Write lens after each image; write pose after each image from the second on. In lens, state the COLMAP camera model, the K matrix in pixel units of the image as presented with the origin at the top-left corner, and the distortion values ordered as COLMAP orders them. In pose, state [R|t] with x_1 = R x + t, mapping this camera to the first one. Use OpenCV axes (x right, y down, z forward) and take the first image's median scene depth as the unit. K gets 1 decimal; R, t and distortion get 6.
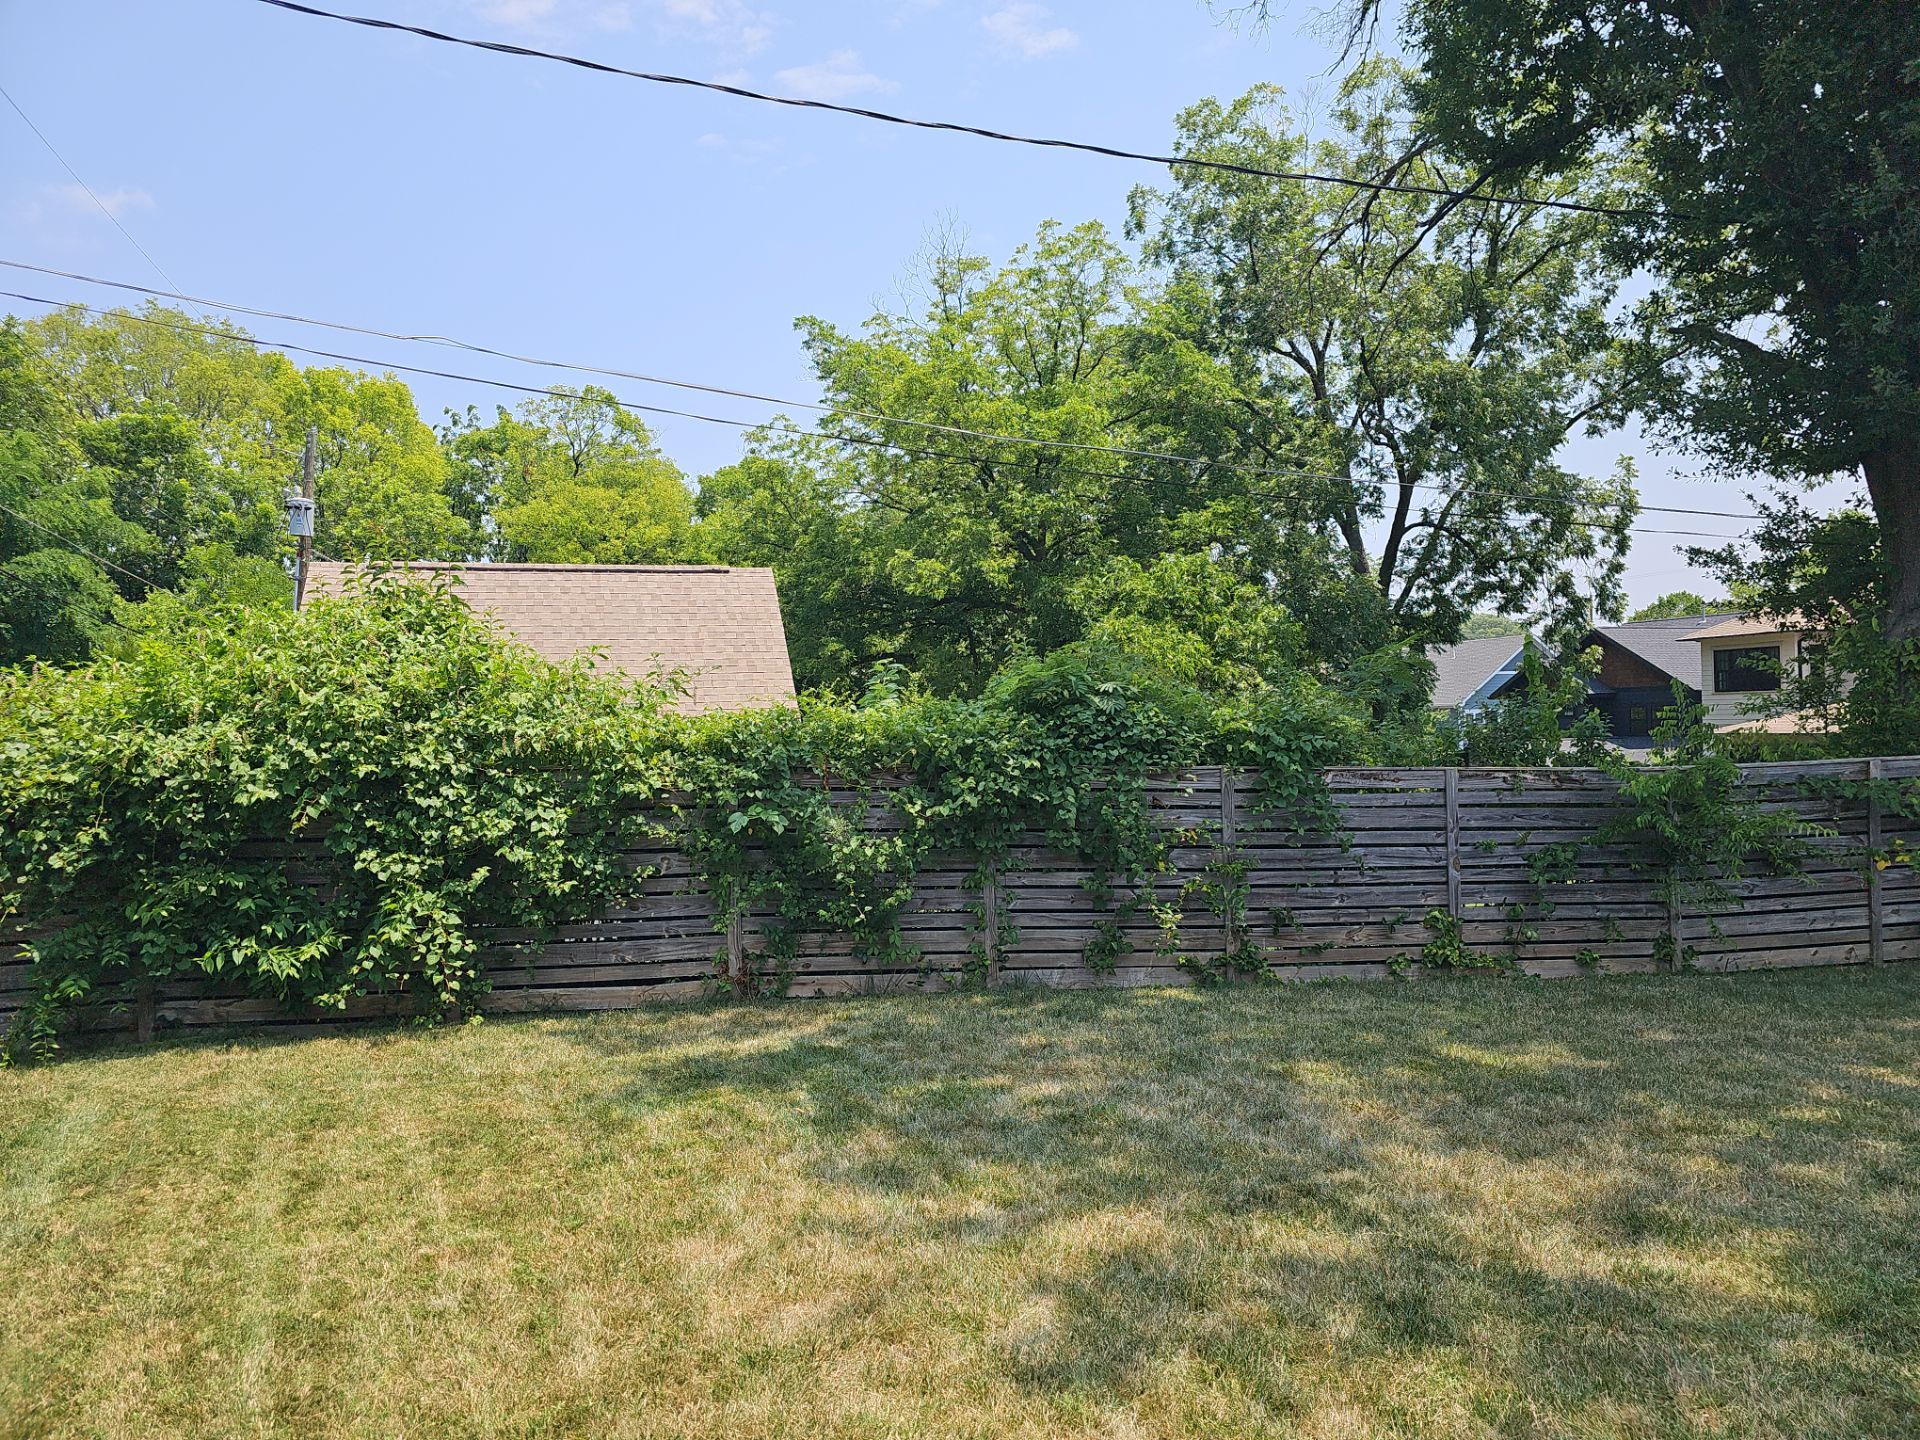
lens RADIAL K [[1248.3, 0, 968.4], [0, 1248.3, 719.4], [0, 0, 1]] dist [0.043858, -0.031072]
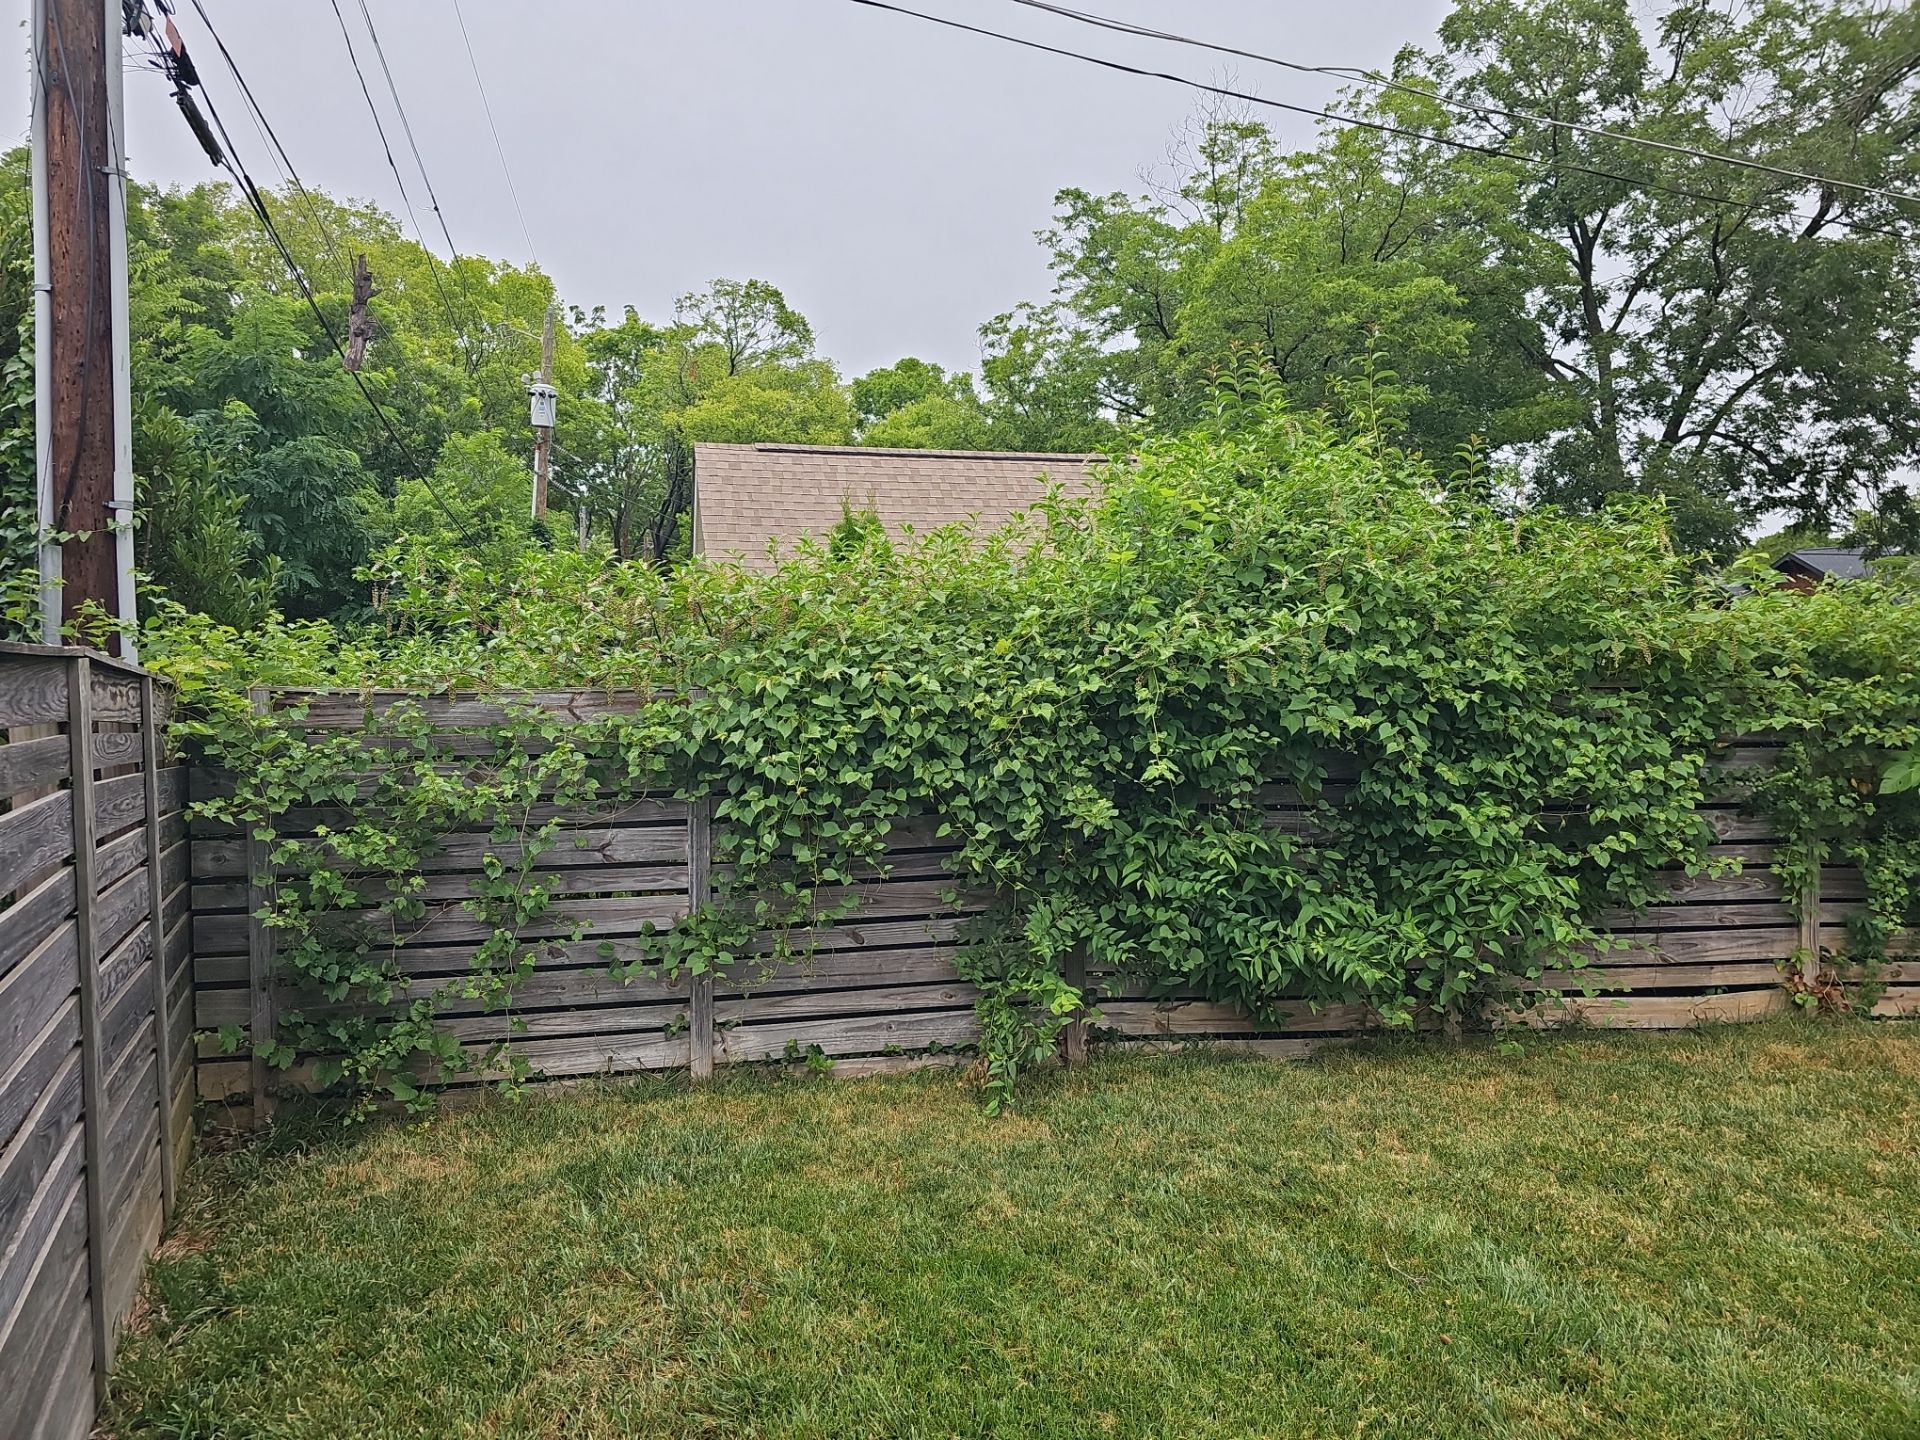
lens RADIAL K [[1212.3, 0, 962.3], [0, 1212.3, 731.8], [0, 0, 1]] dist [0.059073, -0.001826]
pose [[0.999683, 0.018763, -0.016792, -0.553755], [-0.017458, 0.997050, 0.074737, 0.014457], [0.018145, -0.074420, 0.997062, 0.250961]]
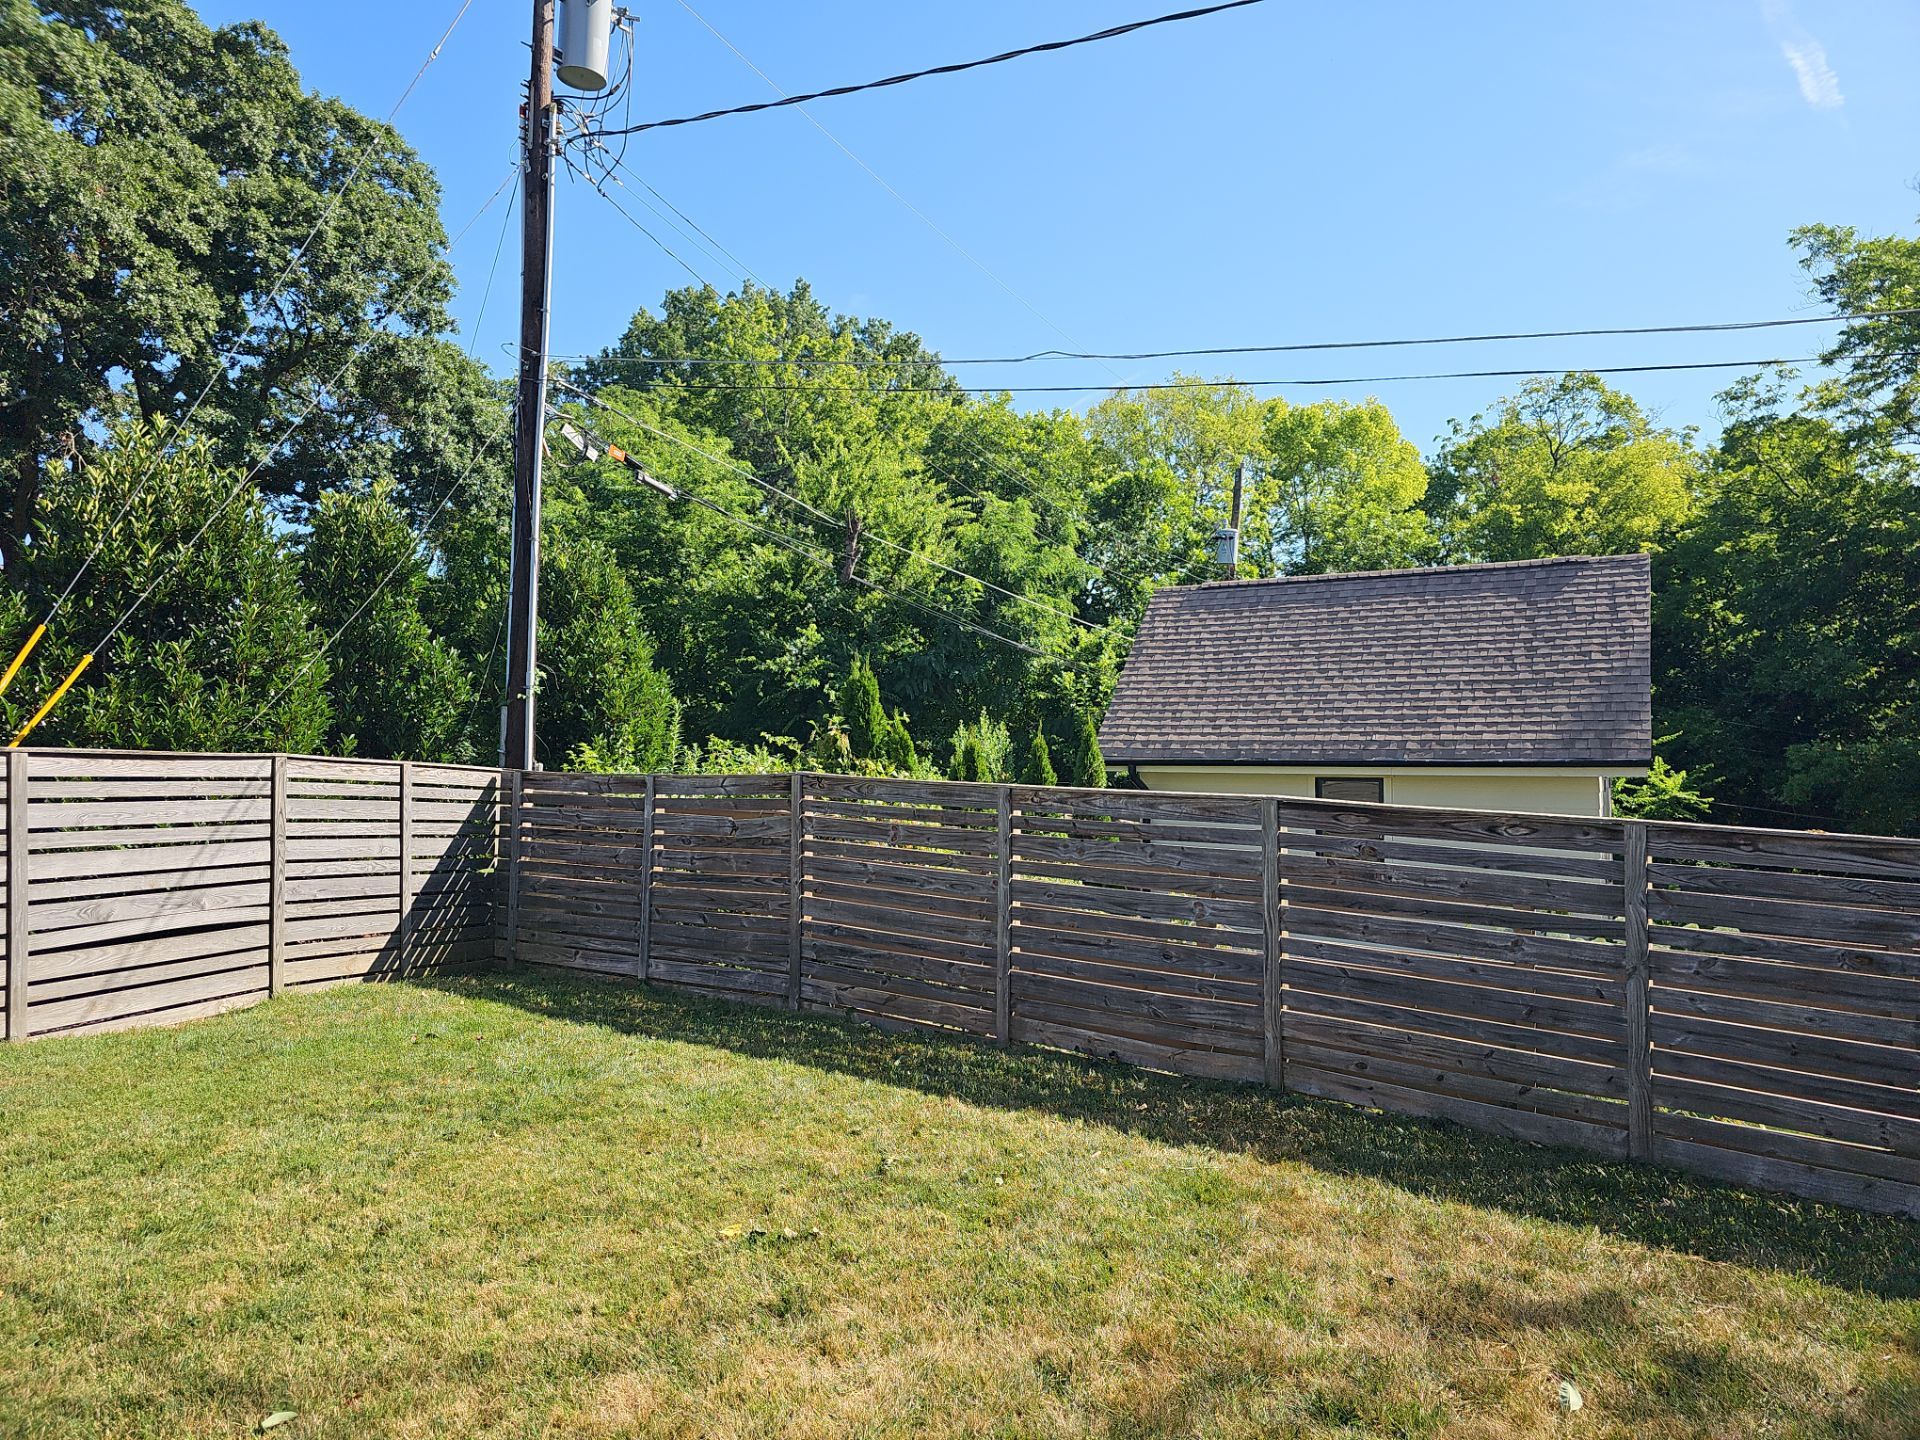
lens RADIAL K [[1248.3, 0, 958.5], [0, 1248.3, 720.4], [0, 0, 1]] dist [0.043858, -0.031072]
pose [[0.698926, 0.010821, -0.715112, 0.205639], [-0.019279, 0.999807, -0.003713, -0.007188], [0.714934, 0.016381, 0.699000, 0.237358]]
